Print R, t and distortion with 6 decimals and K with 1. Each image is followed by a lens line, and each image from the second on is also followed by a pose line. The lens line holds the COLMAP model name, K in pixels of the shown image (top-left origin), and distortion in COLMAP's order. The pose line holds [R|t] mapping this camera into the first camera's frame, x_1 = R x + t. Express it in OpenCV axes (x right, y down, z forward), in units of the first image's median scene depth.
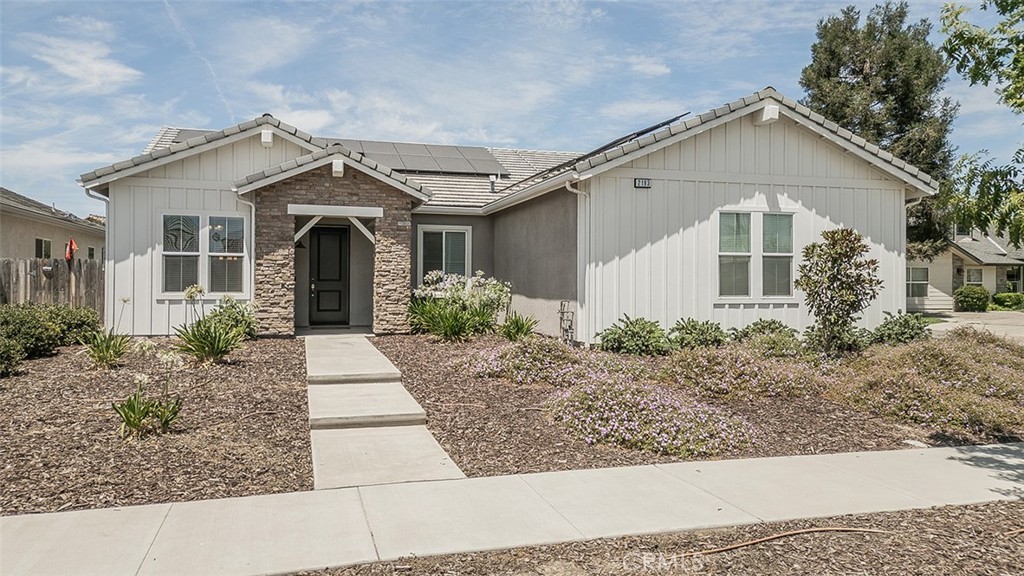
lens RADIAL K [[717.4, 0, 508.4], [0, 717.4, 286.6], [0, 0, 1]] dist [0.073201, -0.044257]
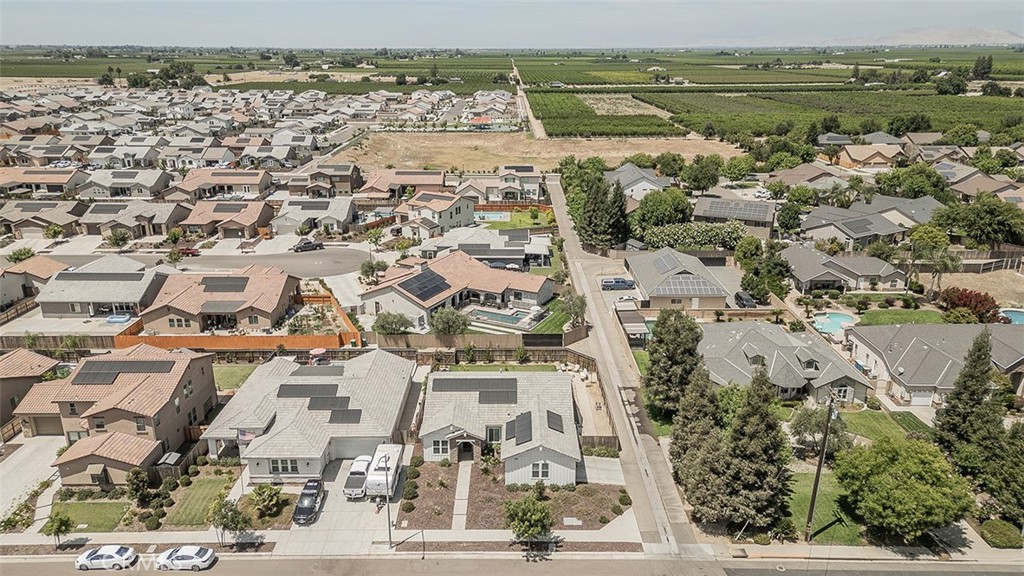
lens RADIAL K [[711.7, 0, 512.0], [0, 711.7, 288.0], [0, 0, 1]] dist [0.073218, -0.043209]
pose [[0.957477, 0.087408, -0.274949, 1.317325], [0.006043, 0.946717, 0.322009, -2.675294], [0.288445, -0.309978, 0.905932, -2.998276]]
